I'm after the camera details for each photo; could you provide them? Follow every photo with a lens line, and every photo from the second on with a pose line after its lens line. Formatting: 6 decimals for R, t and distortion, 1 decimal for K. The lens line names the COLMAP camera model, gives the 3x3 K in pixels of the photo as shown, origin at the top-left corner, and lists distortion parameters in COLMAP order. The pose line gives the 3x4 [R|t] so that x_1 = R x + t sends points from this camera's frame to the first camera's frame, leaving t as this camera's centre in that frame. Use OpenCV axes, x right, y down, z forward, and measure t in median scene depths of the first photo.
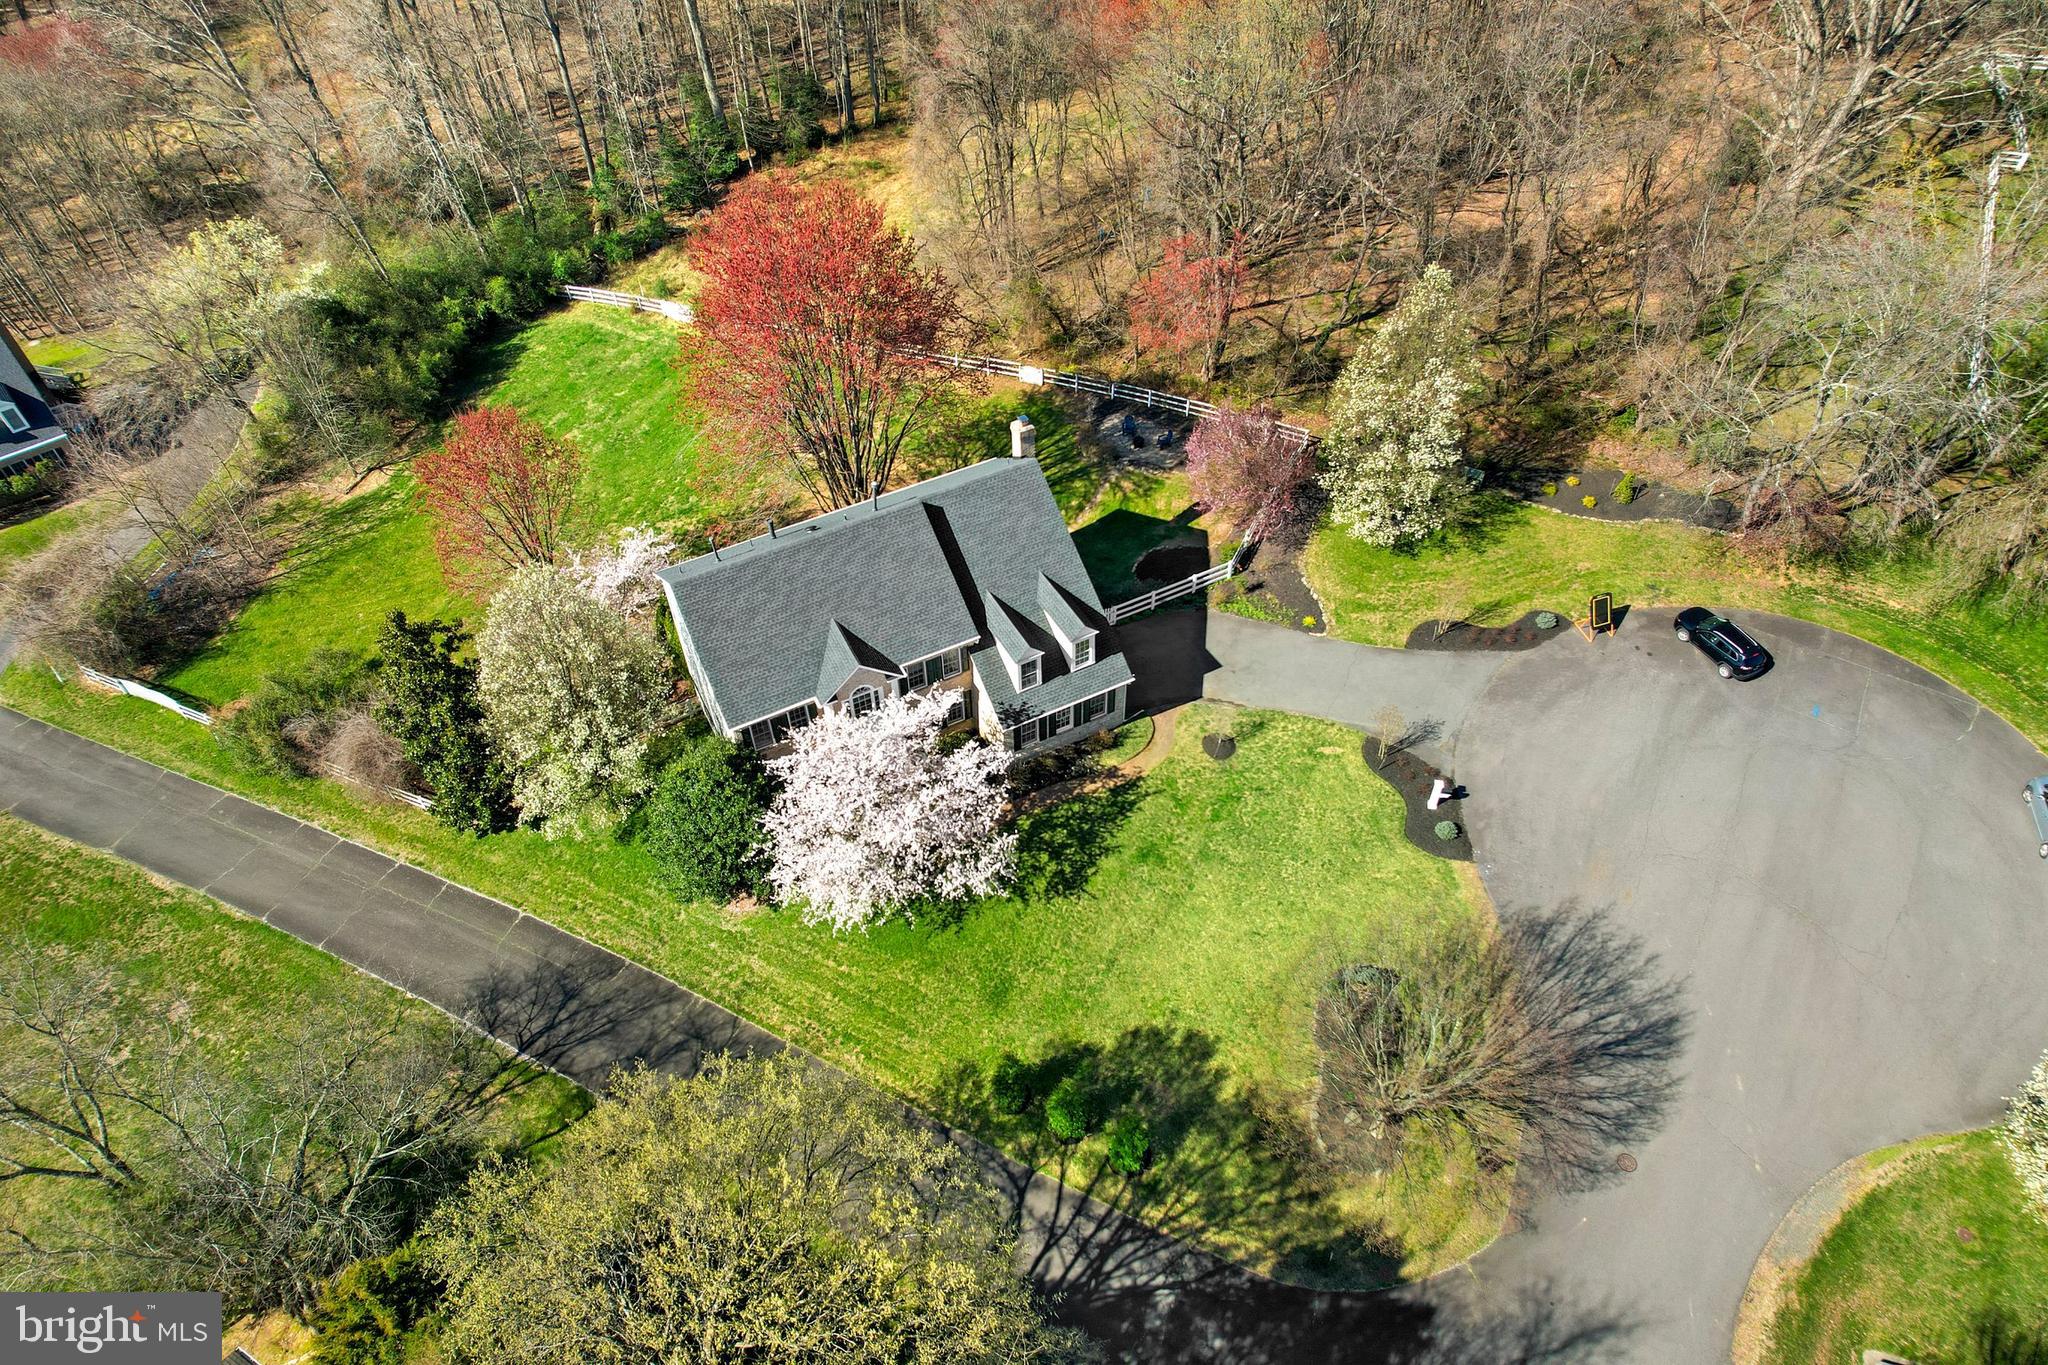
lens RADIAL K [[1301.9, 0, 1030.4], [0, 1301.9, 684.5], [0, 0, 1]] dist [-0.081875, 0.065771]
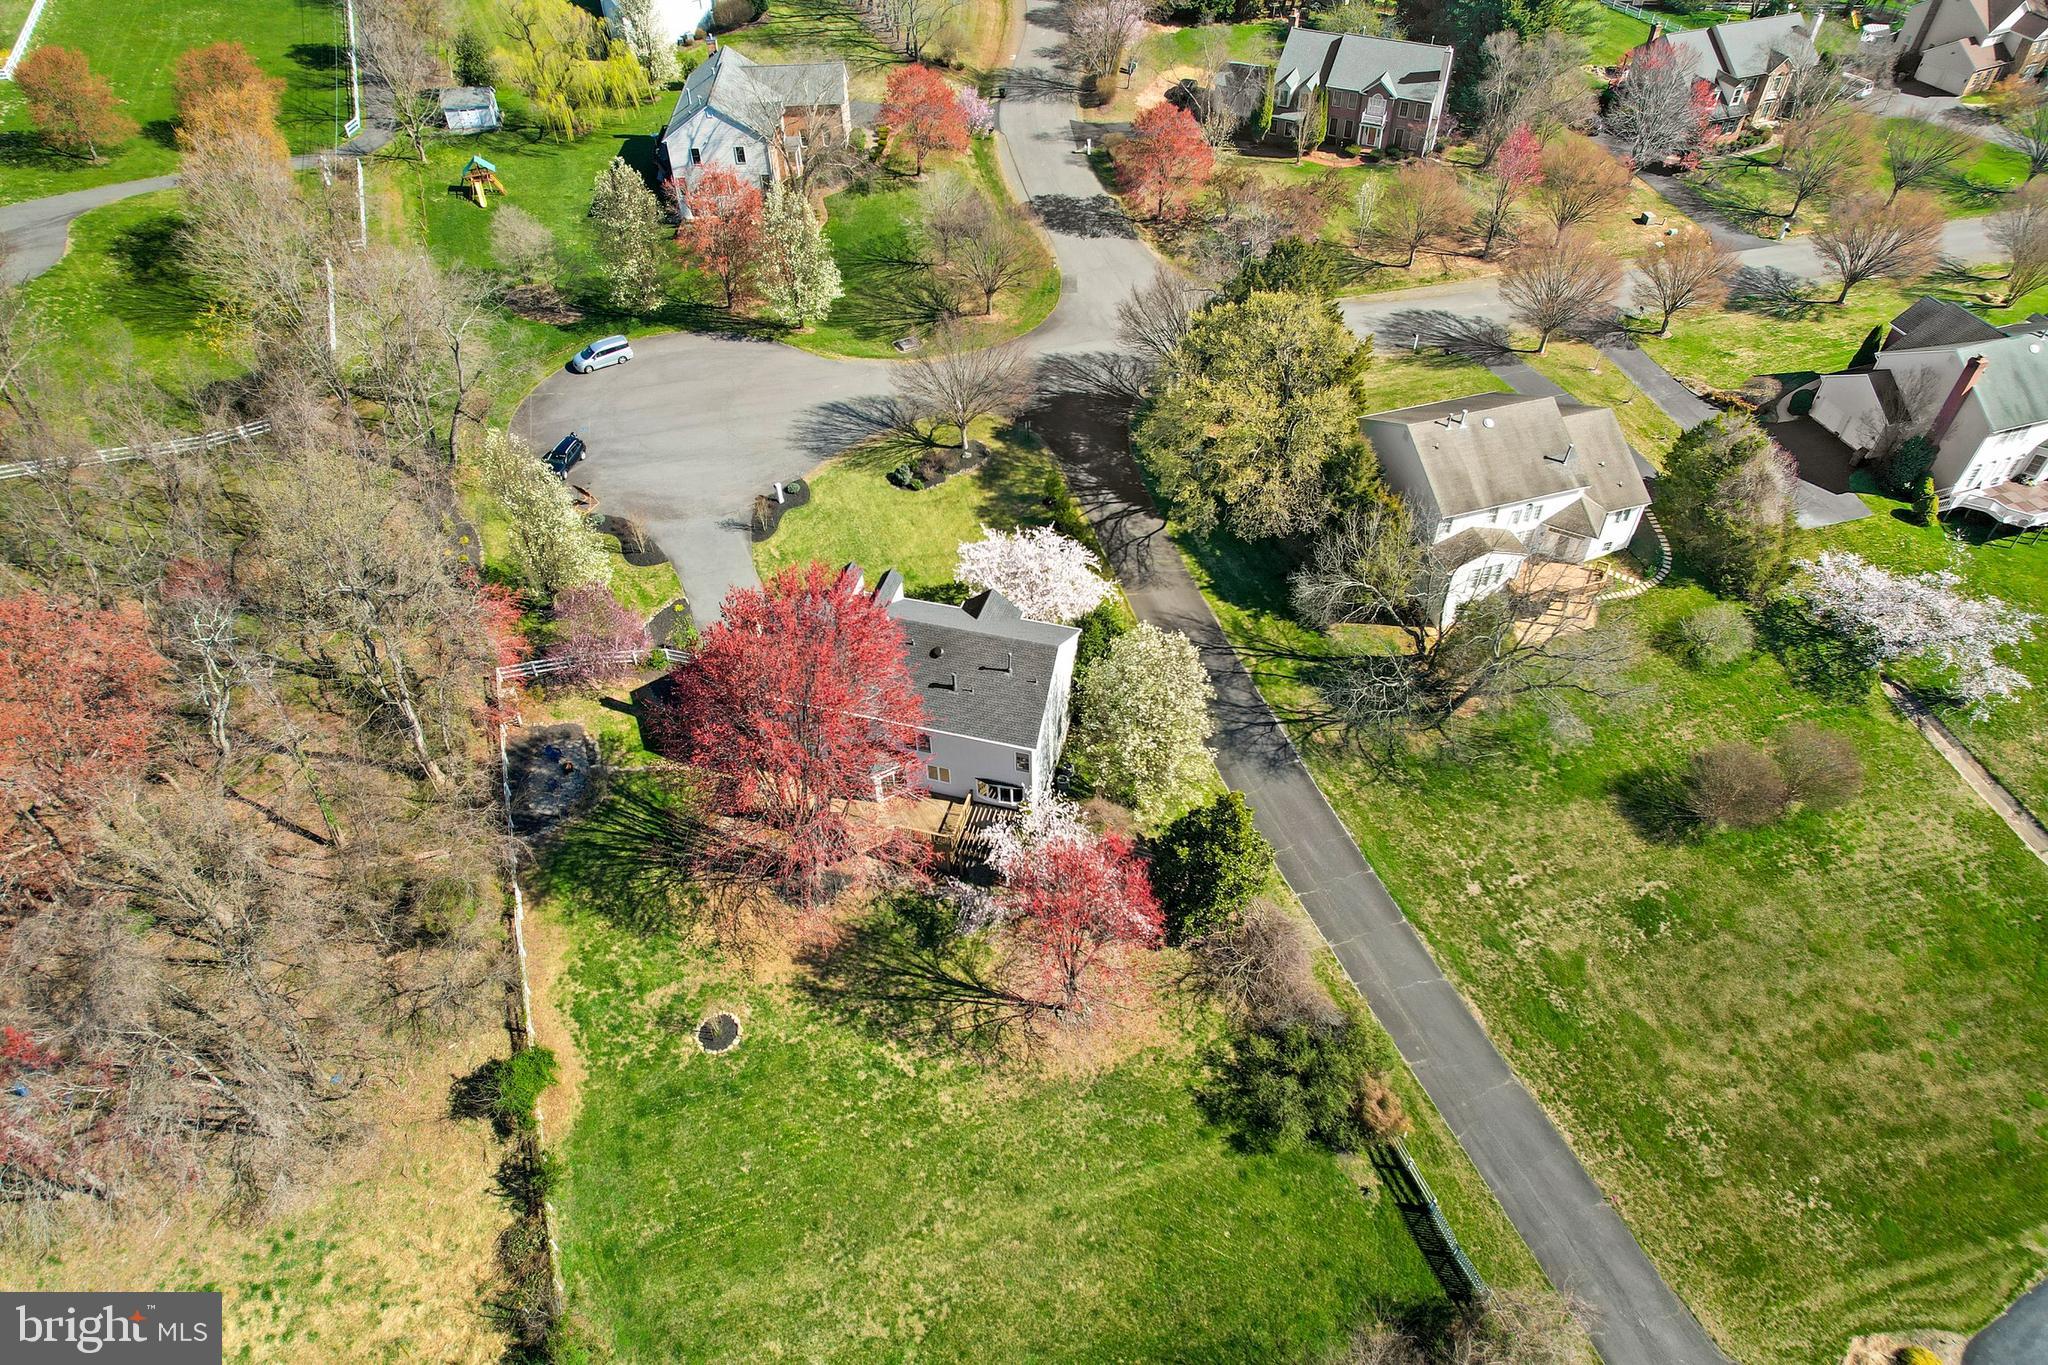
lens RADIAL K [[1332.5, 0, 1024.9], [0, 1332.5, 699.2], [0, 0, 1]] dist [-0.056695, 0.031405]
pose [[-0.729970, -0.461970, 0.503713, -0.887475], [0.518229, 0.106409, 0.848597, -1.147078], [-0.445626, 0.880489, 0.161730, 0.761338]]
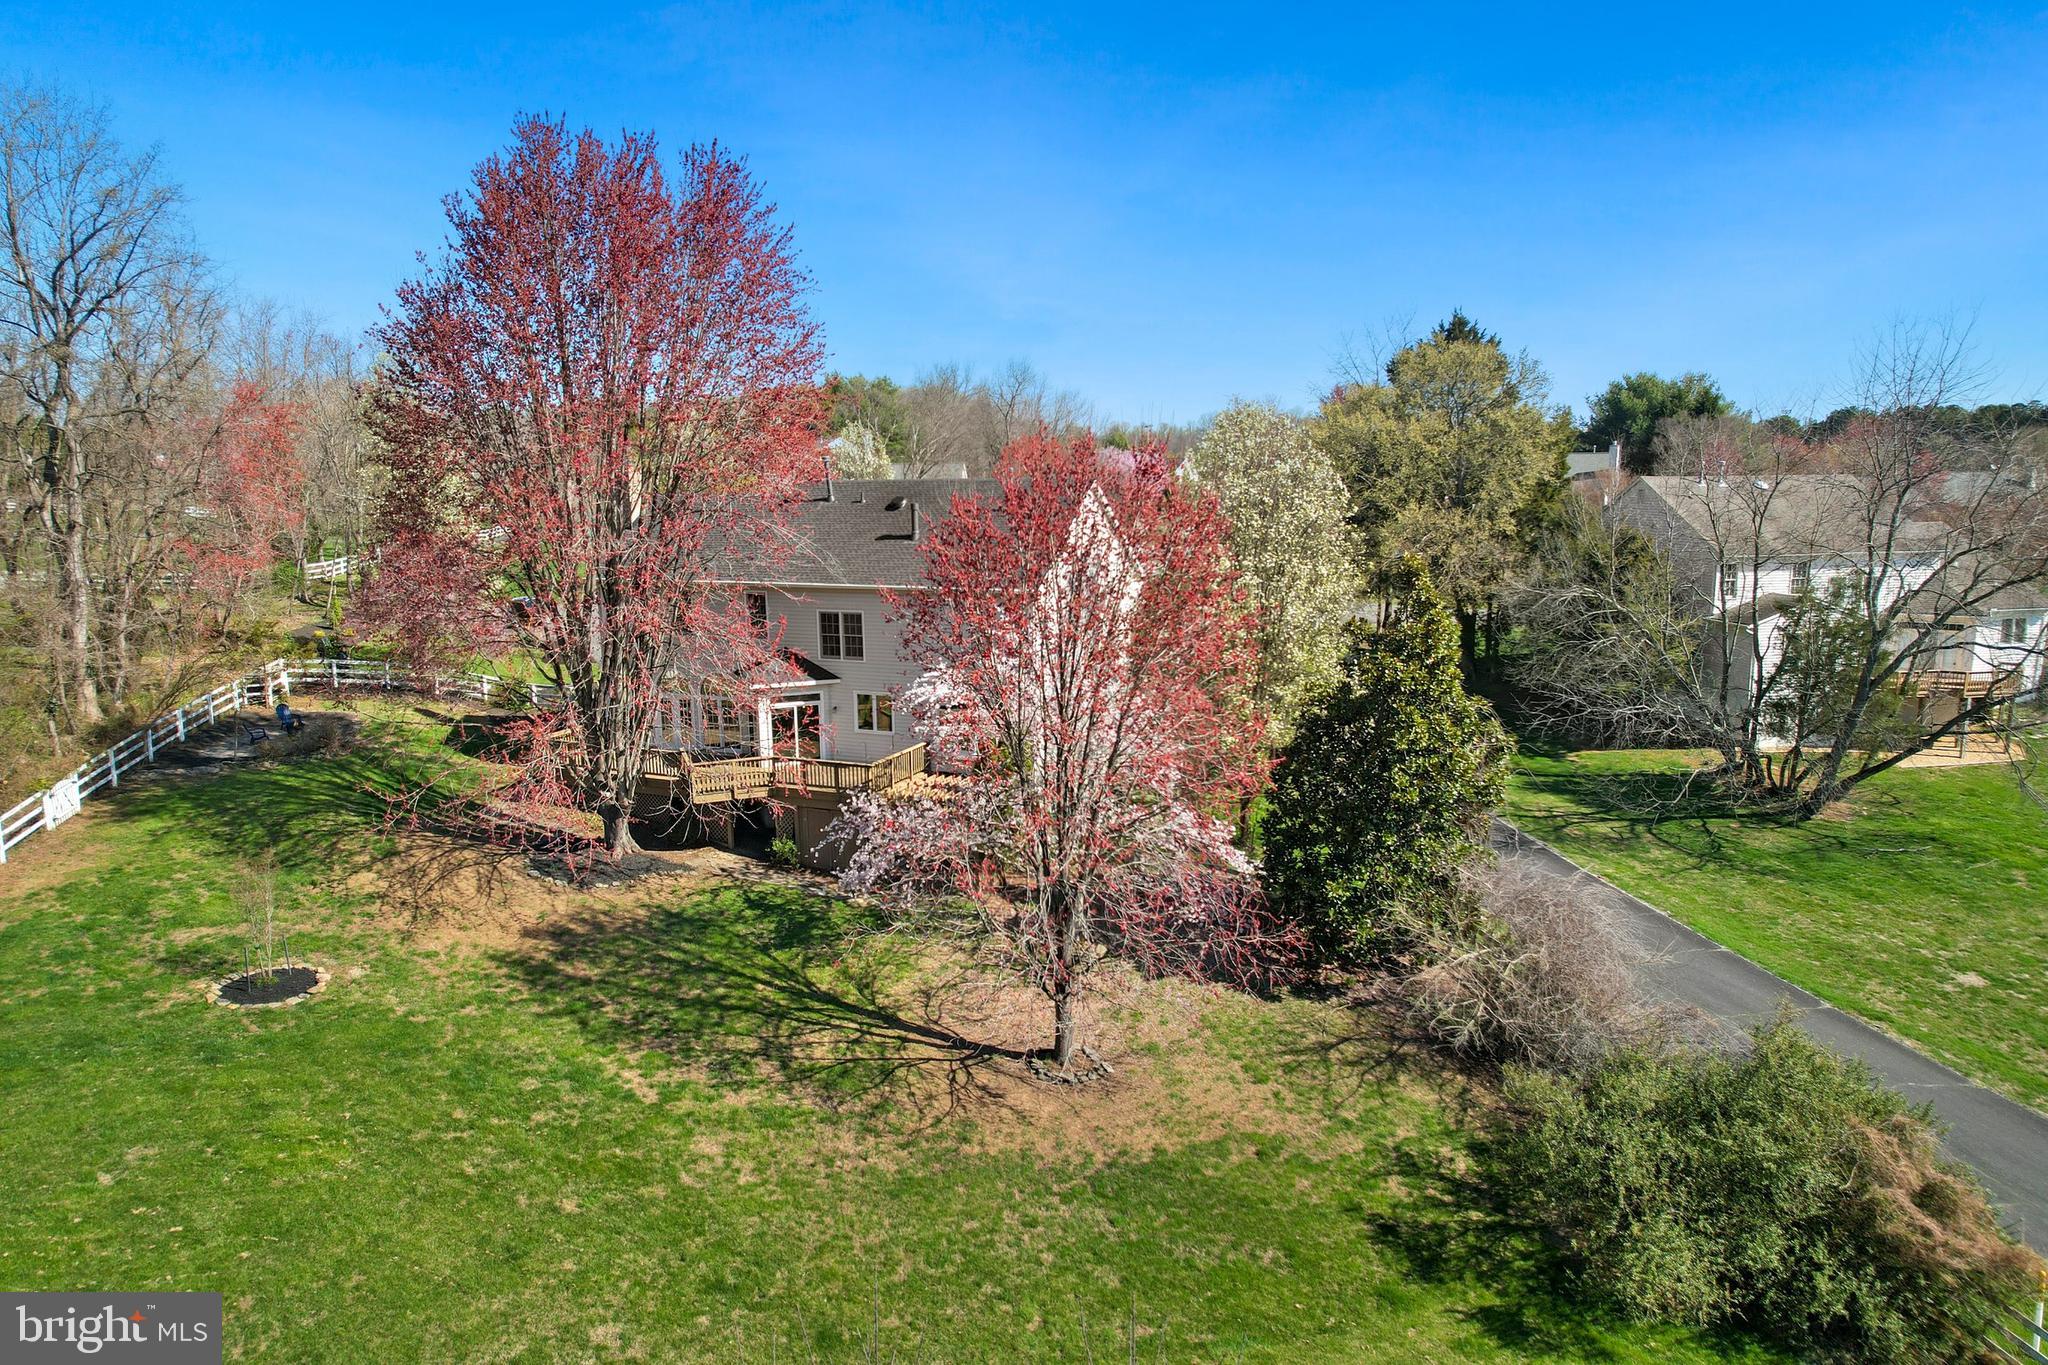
lens RADIAL K [[1334.3, 0, 1025.7], [0, 1334.3, 679.0], [0, 0, 1]] dist [-0.108077, 0.106118]
pose [[-0.628953, -0.092779, 0.771887, -0.811568], [0.583470, 0.599818, 0.547523, -0.431323], [-0.513790, 0.794739, -0.323124, 1.254912]]
